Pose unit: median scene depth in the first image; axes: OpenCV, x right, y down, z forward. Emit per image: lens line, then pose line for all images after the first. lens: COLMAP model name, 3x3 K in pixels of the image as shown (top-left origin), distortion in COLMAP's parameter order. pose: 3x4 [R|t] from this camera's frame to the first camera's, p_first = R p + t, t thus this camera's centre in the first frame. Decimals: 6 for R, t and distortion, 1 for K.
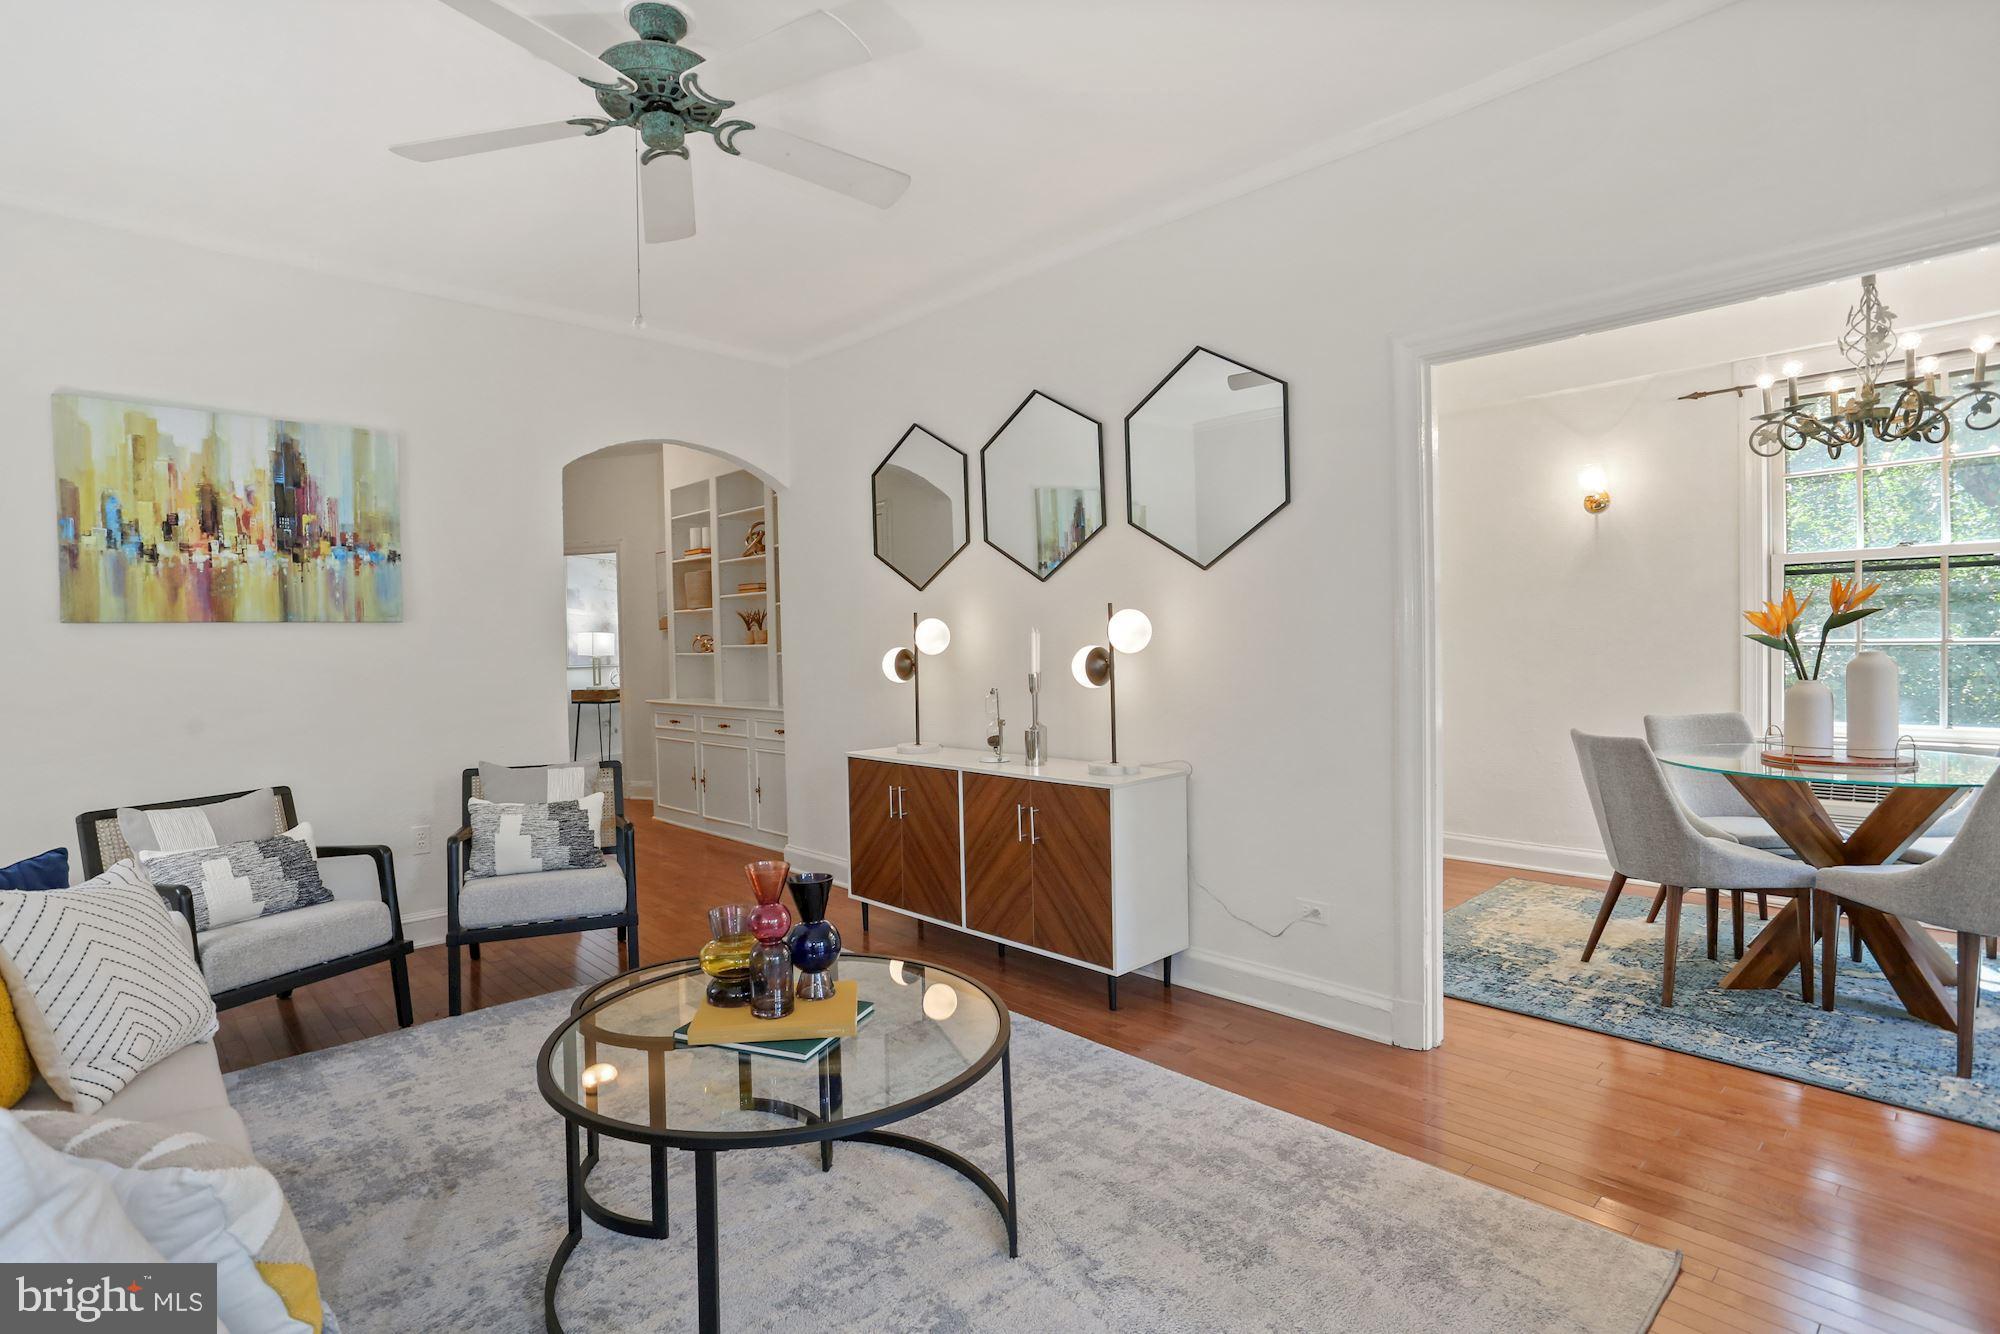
lens RADIAL K [[1001.2, 0, 1000.0], [0, 1001.2, 667.0], [0, 0, 1]] dist [-0.060500, 0.035693]
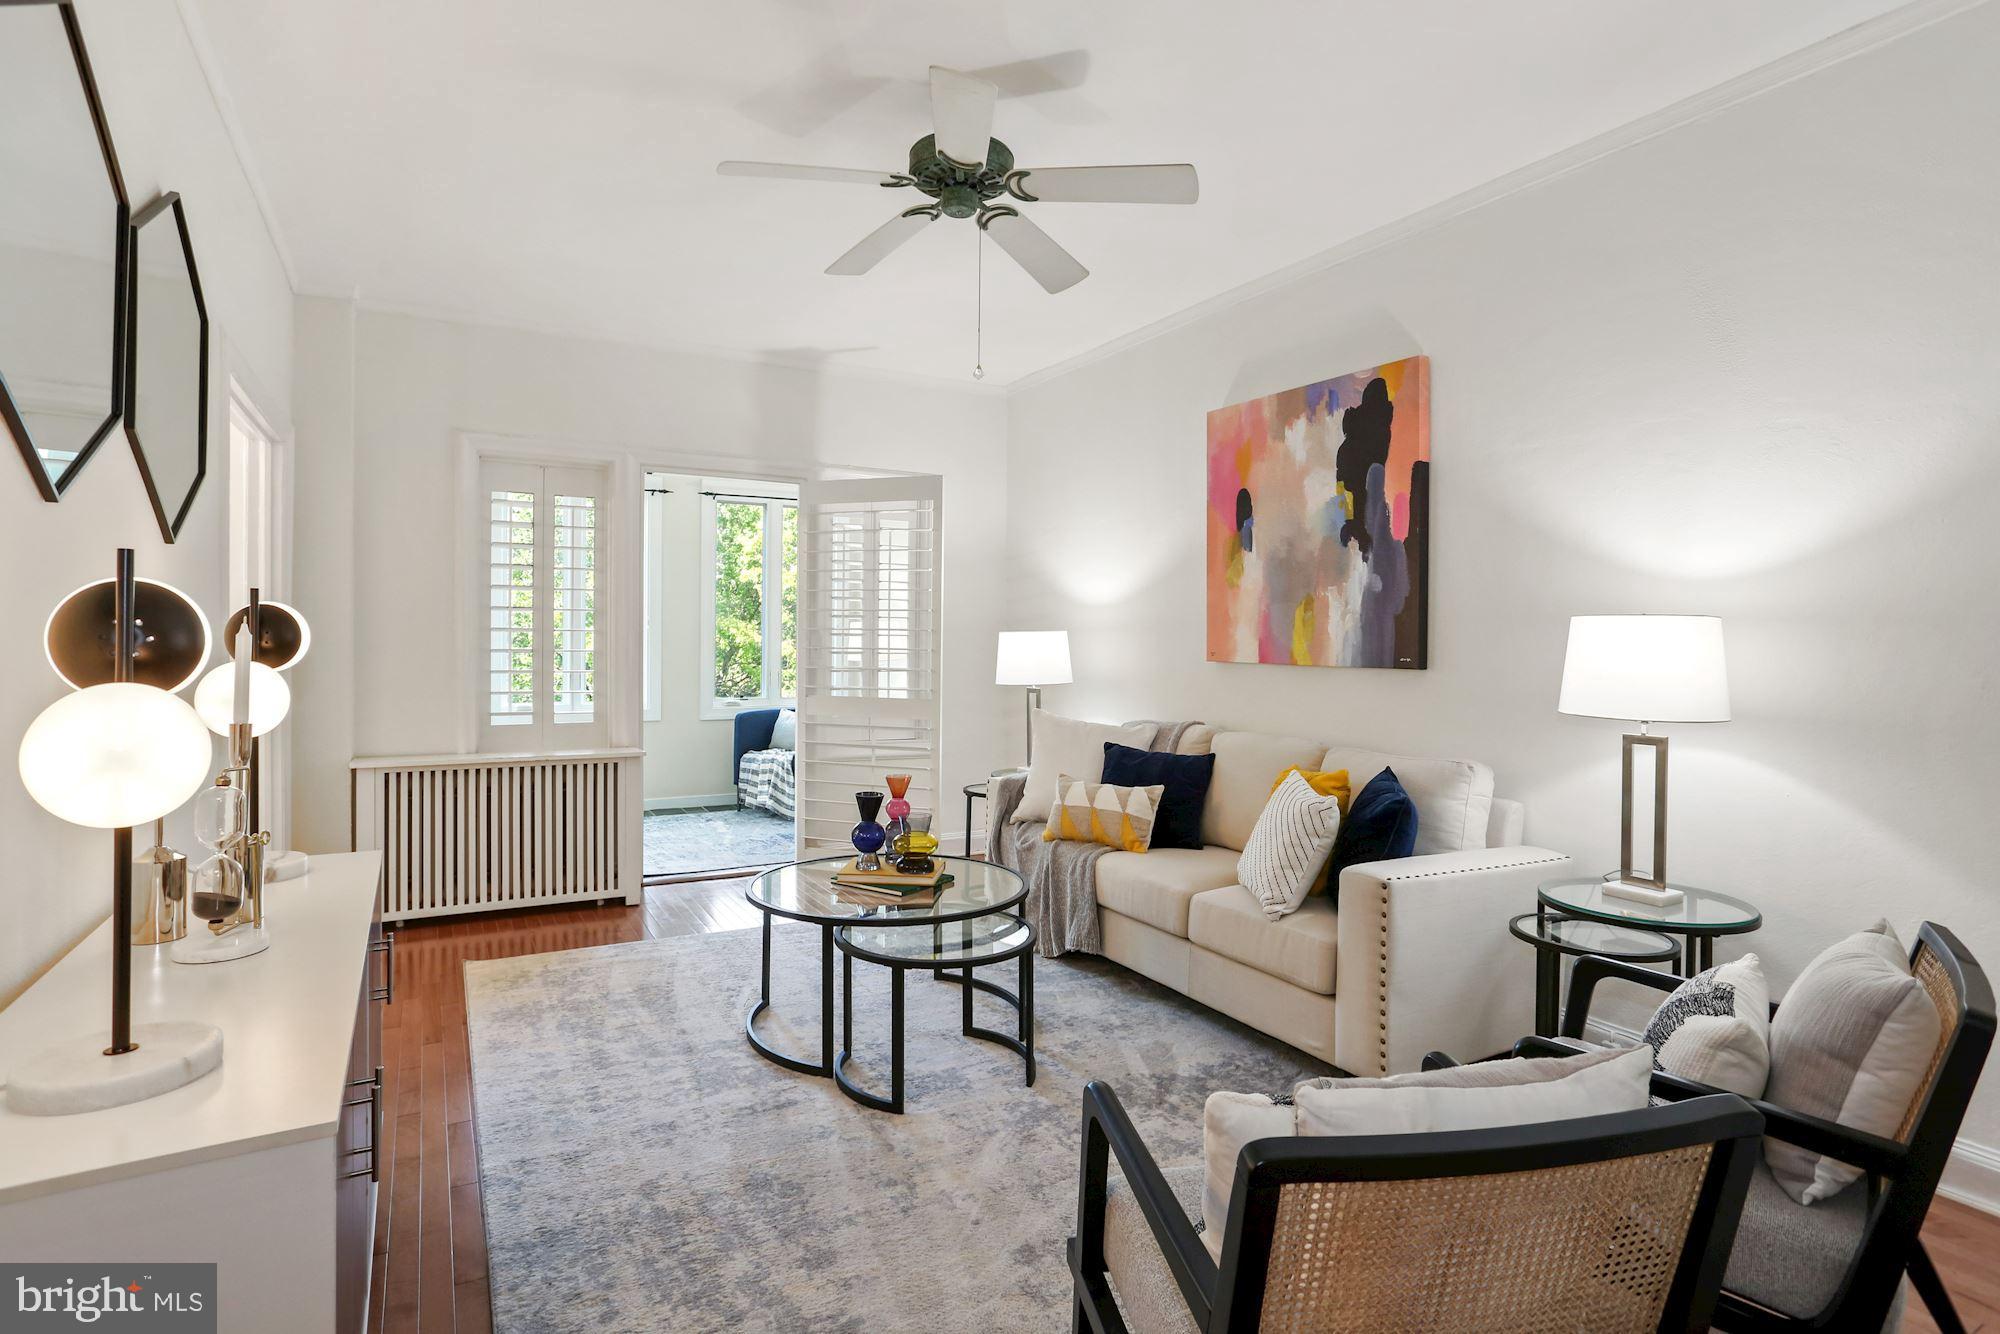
lens RADIAL K [[1015.4, 0, 986.7], [0, 1015.4, 628.3], [0, 0, 1]] dist [-0.067542, 0.057855]
pose [[-0.967707, 0.013132, 0.251736, -0.445123], [0.017669, 0.999720, 0.015770, -0.042241], [-0.251459, 0.019709, -0.967667, 1.429225]]
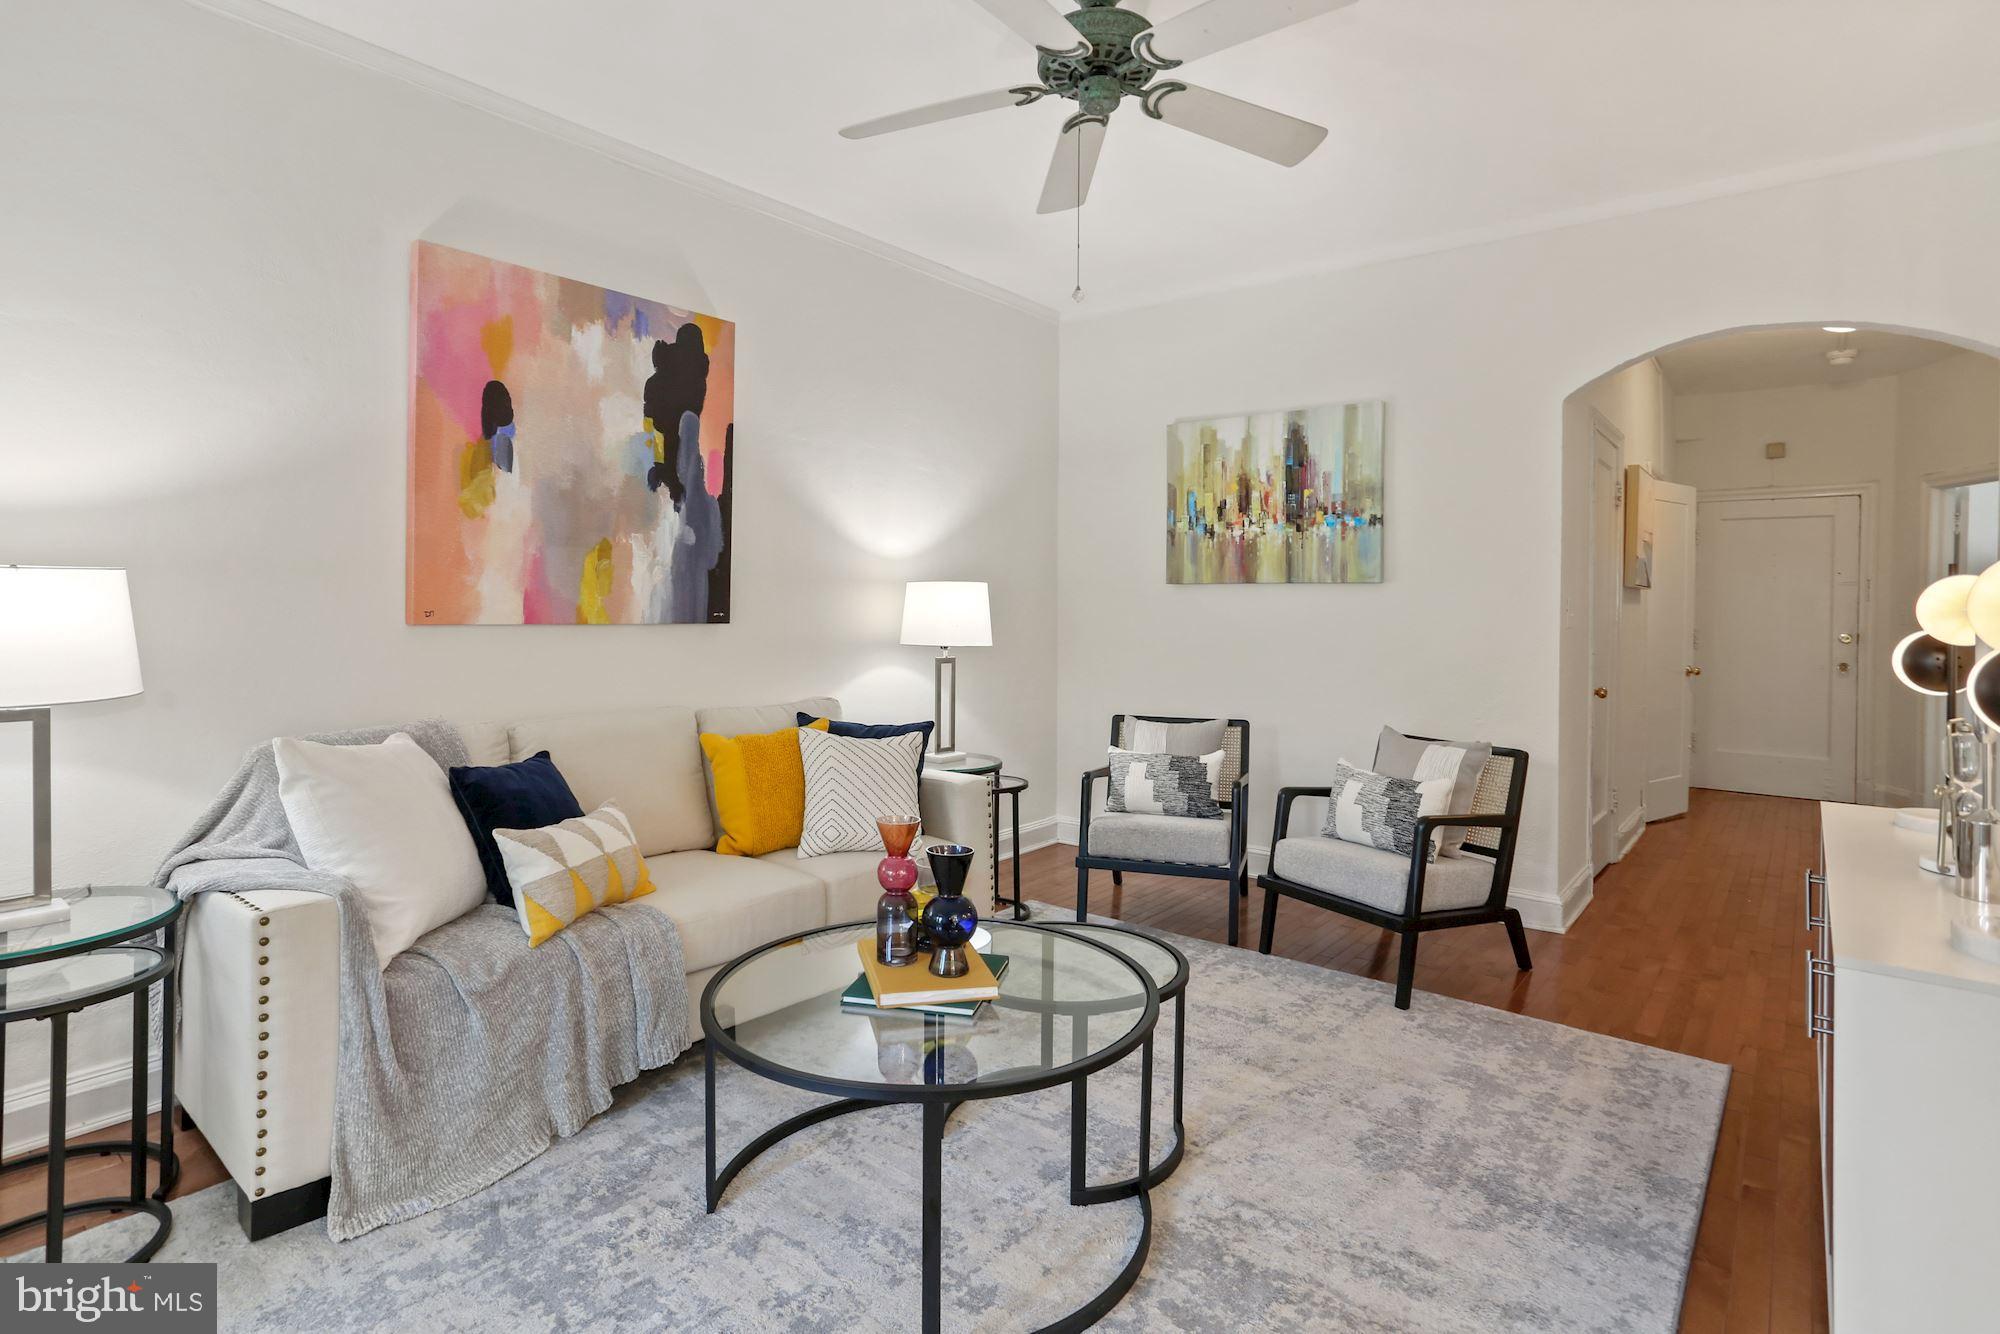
lens RADIAL K [[1015.4, 0, 986.7], [0, 1015.4, 628.3], [0, 0, 1]] dist [-0.067542, 0.057855]
pose [[0.111677, 0.041985, -0.992857, 0.445935], [-0.040762, 0.998460, 0.037637, -0.023623], [0.992908, 0.036268, 0.113217, 0.525140]]
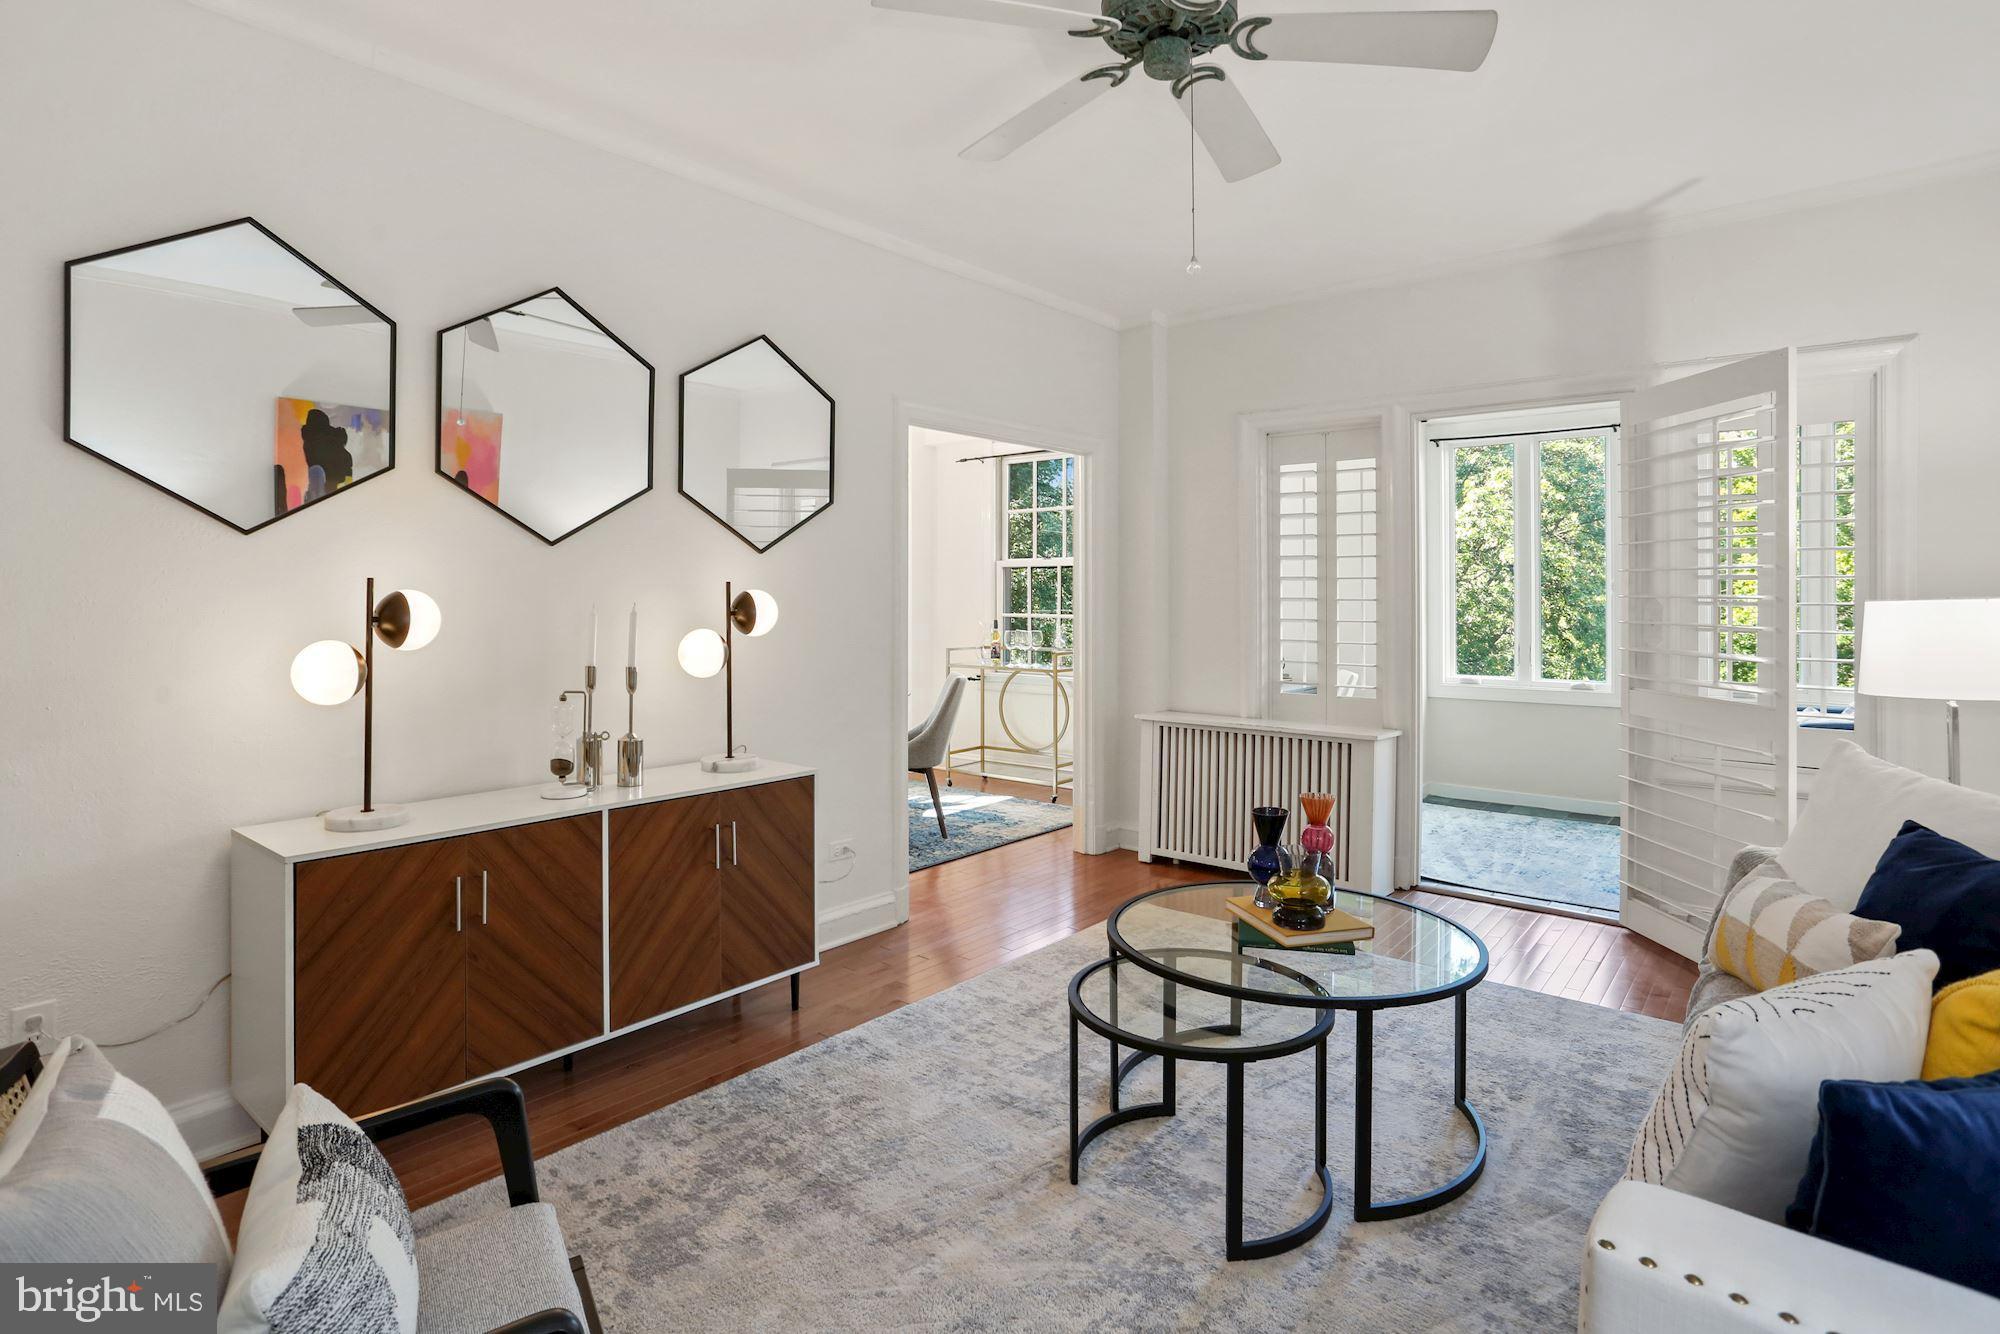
lens RADIAL K [[1027.4, 0, 987.3], [0, 1027.4, 584.8], [0, 0, 1]] dist [-0.083526, 0.059979]
pose [[-0.103504, 0.028791, 0.994212, -0.818166], [0.032321, 0.999150, -0.025569, -0.029269], [-0.994104, 0.029487, -0.104346, 0.840686]]
